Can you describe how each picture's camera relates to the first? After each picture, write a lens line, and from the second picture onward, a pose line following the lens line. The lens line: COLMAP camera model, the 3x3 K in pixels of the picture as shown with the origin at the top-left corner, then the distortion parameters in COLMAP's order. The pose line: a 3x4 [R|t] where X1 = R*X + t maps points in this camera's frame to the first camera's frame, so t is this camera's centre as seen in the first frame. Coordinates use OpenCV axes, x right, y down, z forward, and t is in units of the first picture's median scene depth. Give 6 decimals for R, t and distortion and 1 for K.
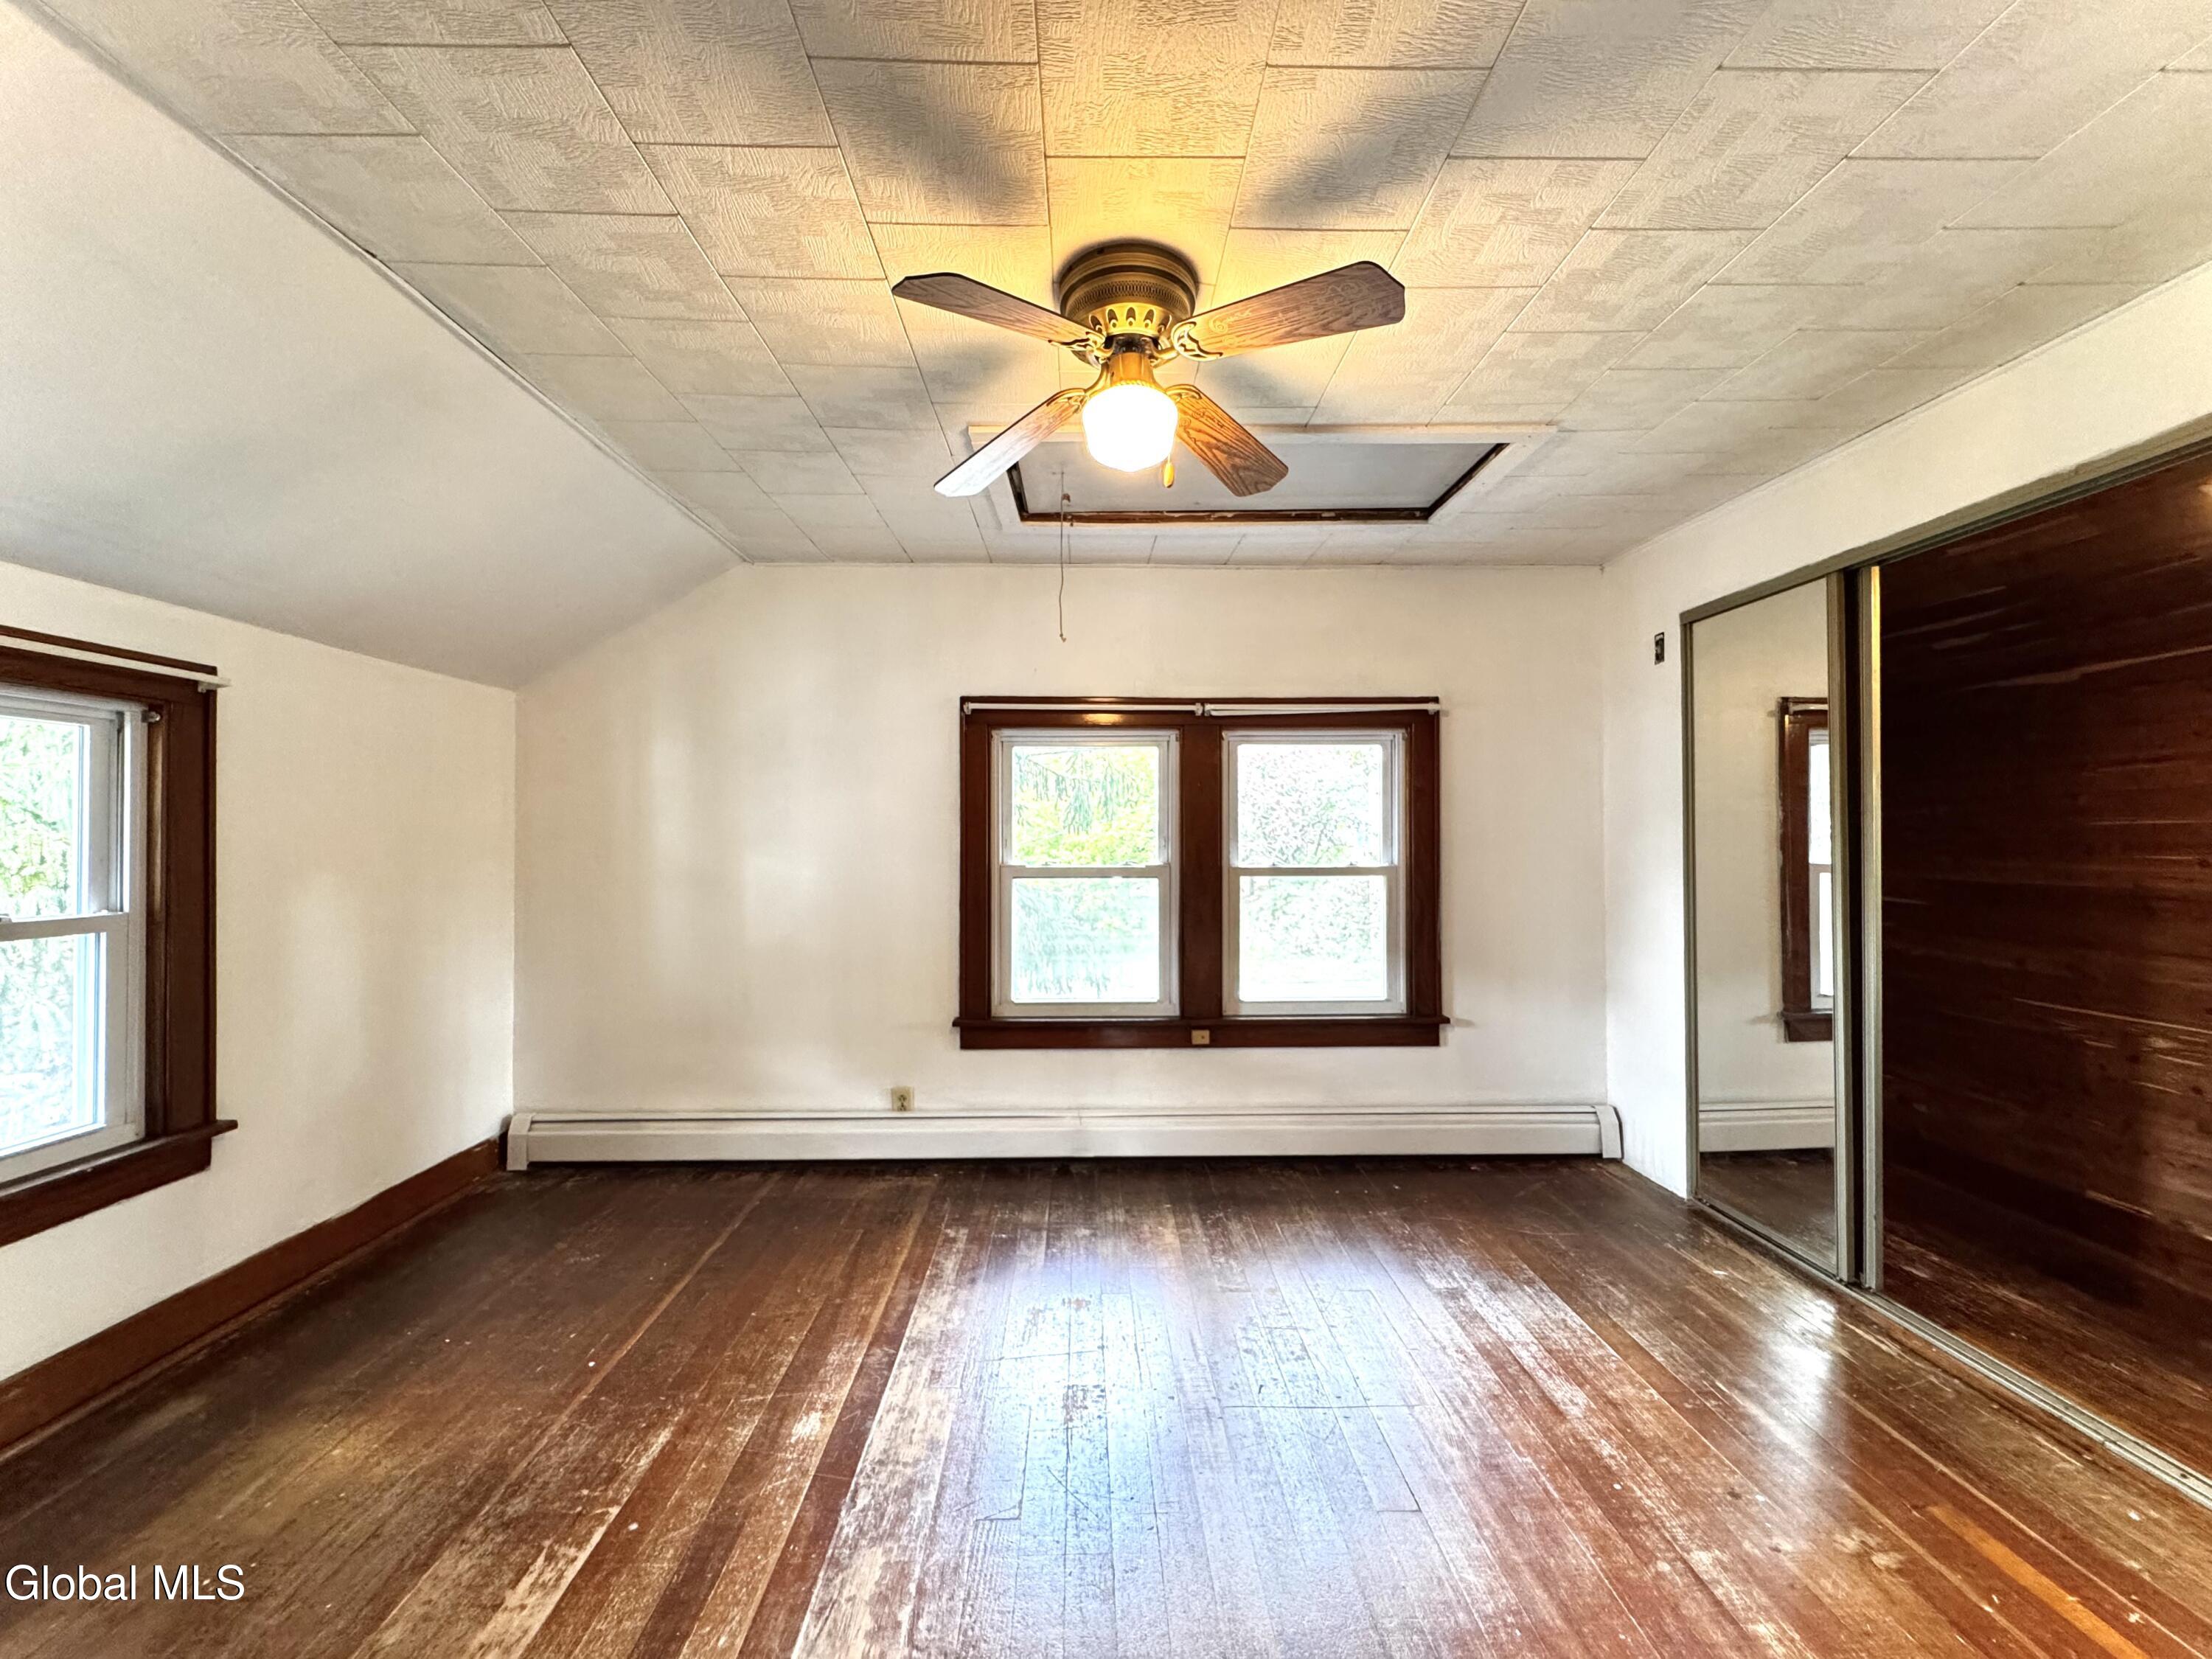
lens RADIAL K [[866.6, 0, 1110.5], [0, 866.6, 832.2], [0, 0, 1]] dist [-0.000386, -0.000219]
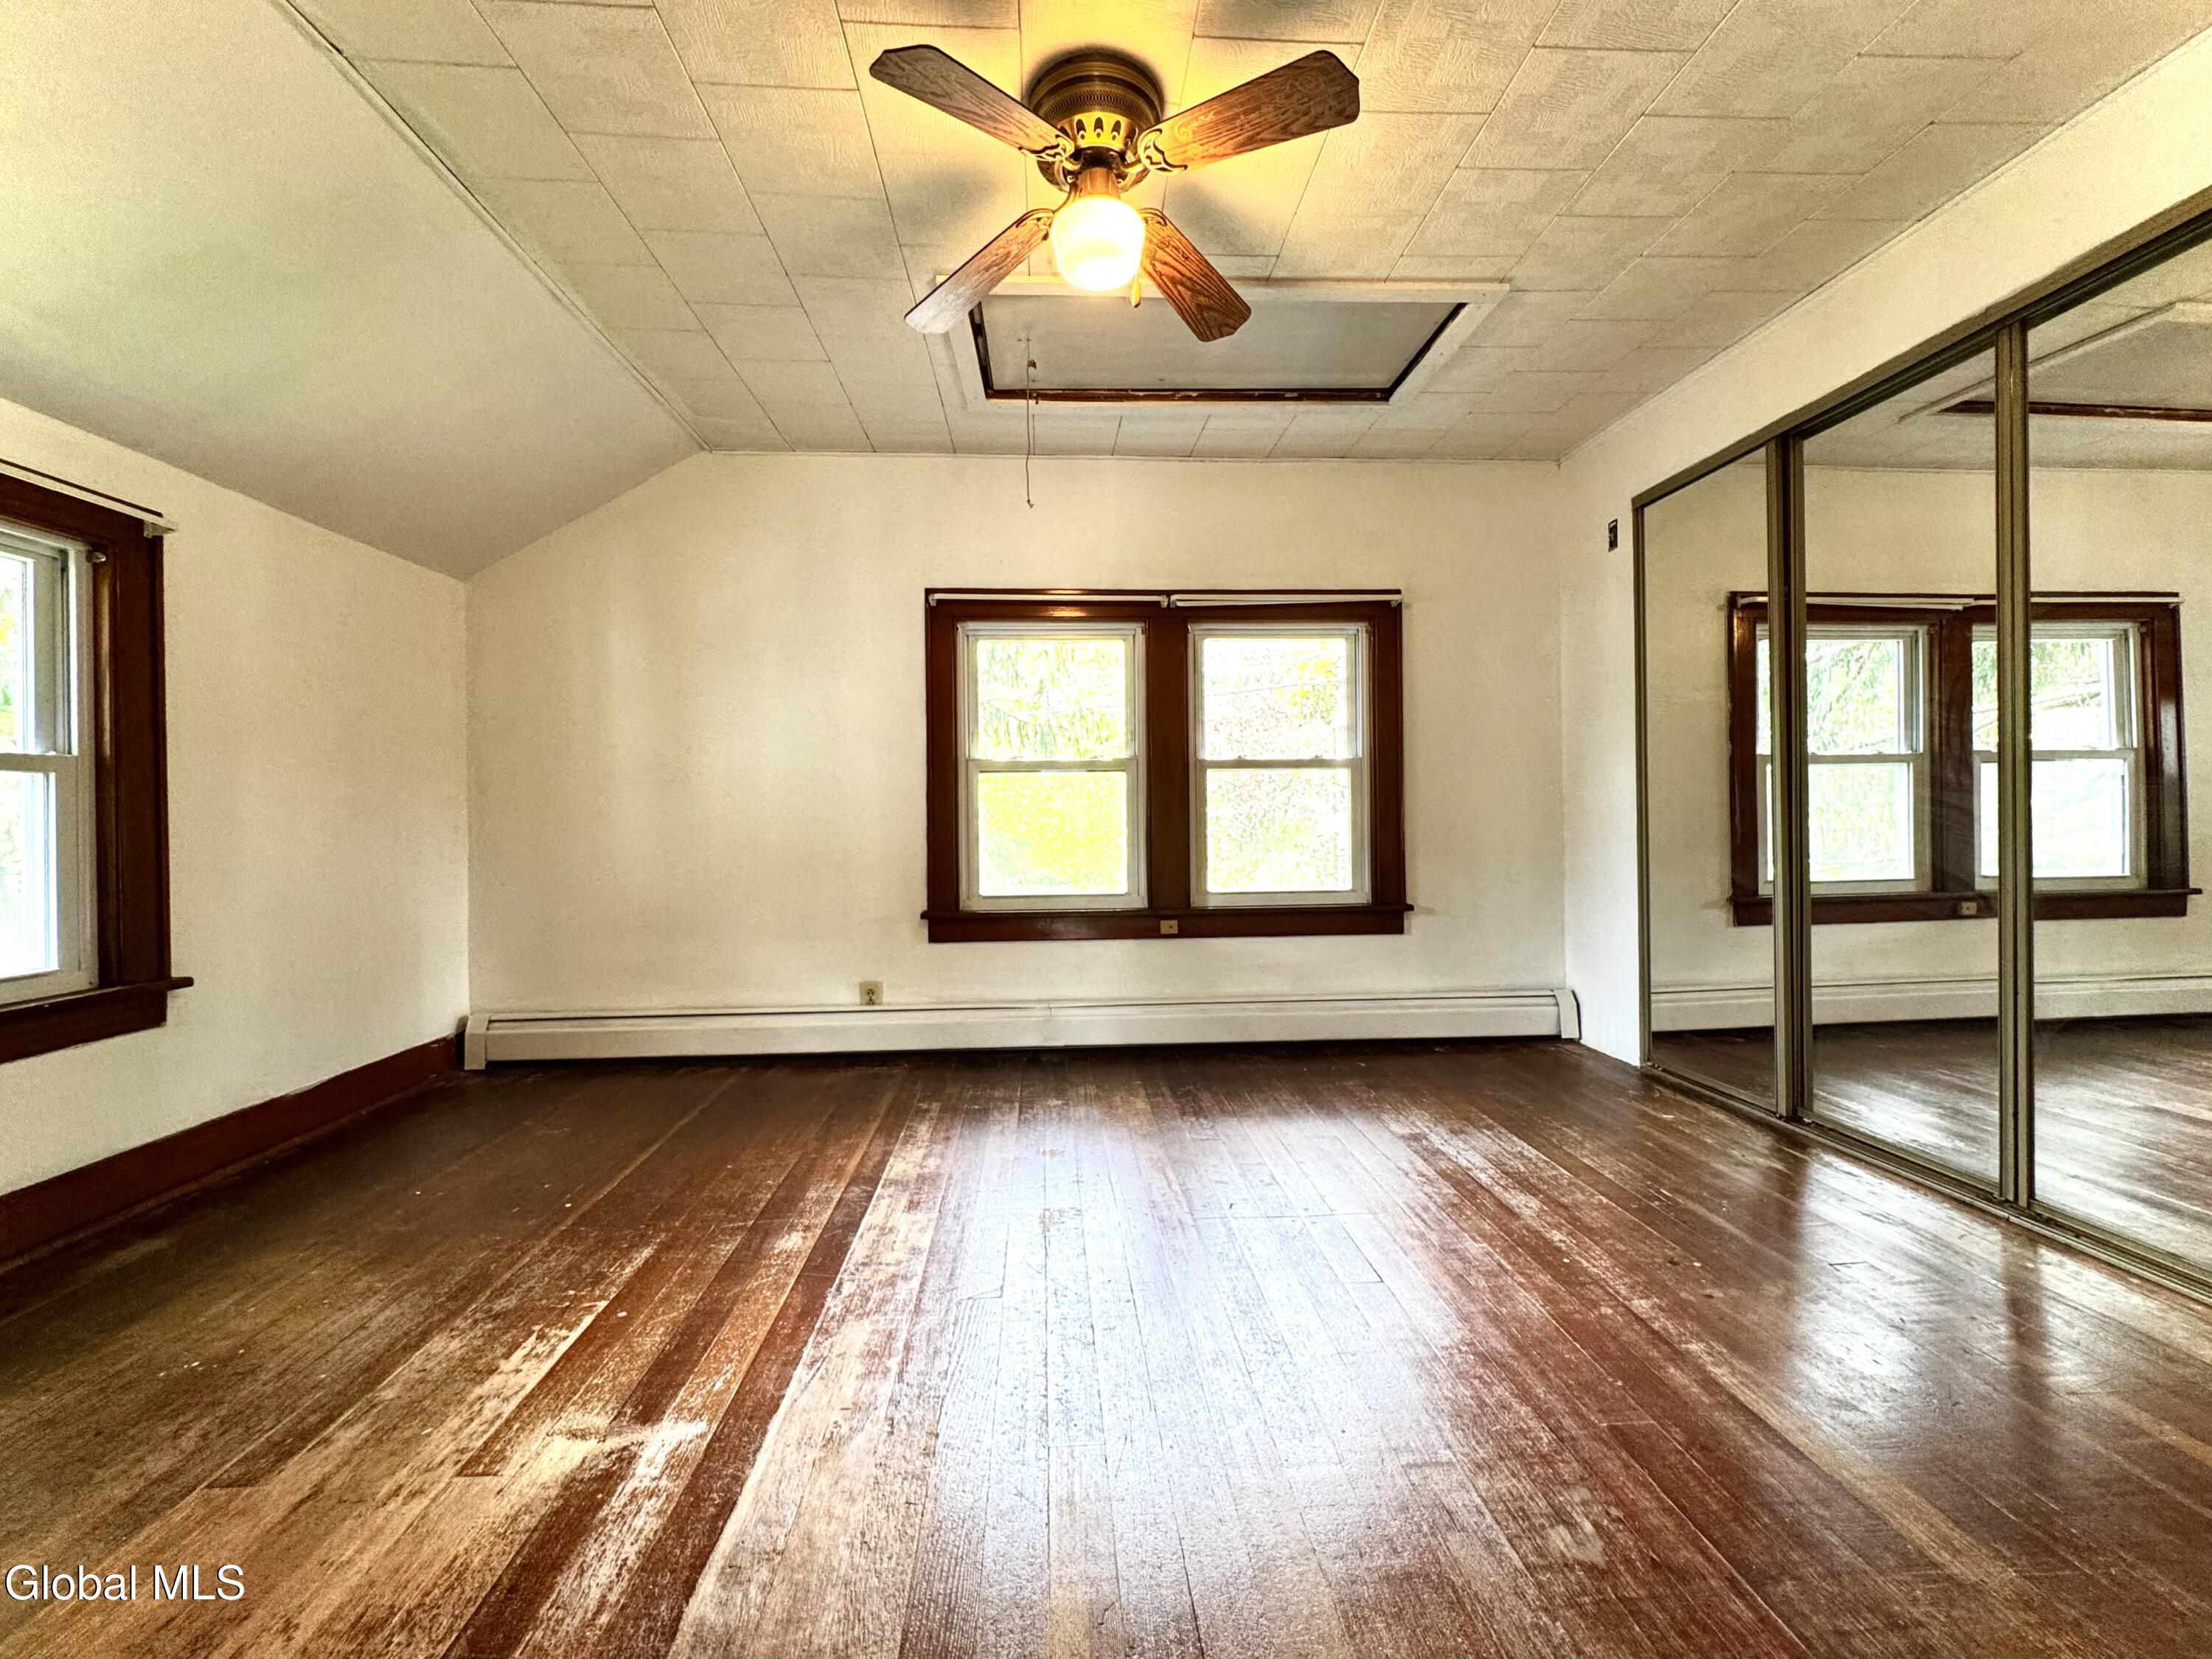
lens RADIAL K [[894.0, 0, 1107.3], [0, 894.0, 819.2], [0, 0, 1]] dist [-0.001144, 0.000803]
pose [[0.999202, -0.009251, 0.038854, -0.010155], [0.008877, 0.999913, 0.009793, 0.147910], [-0.038941, -0.009440, 0.999197, -0.049063]]
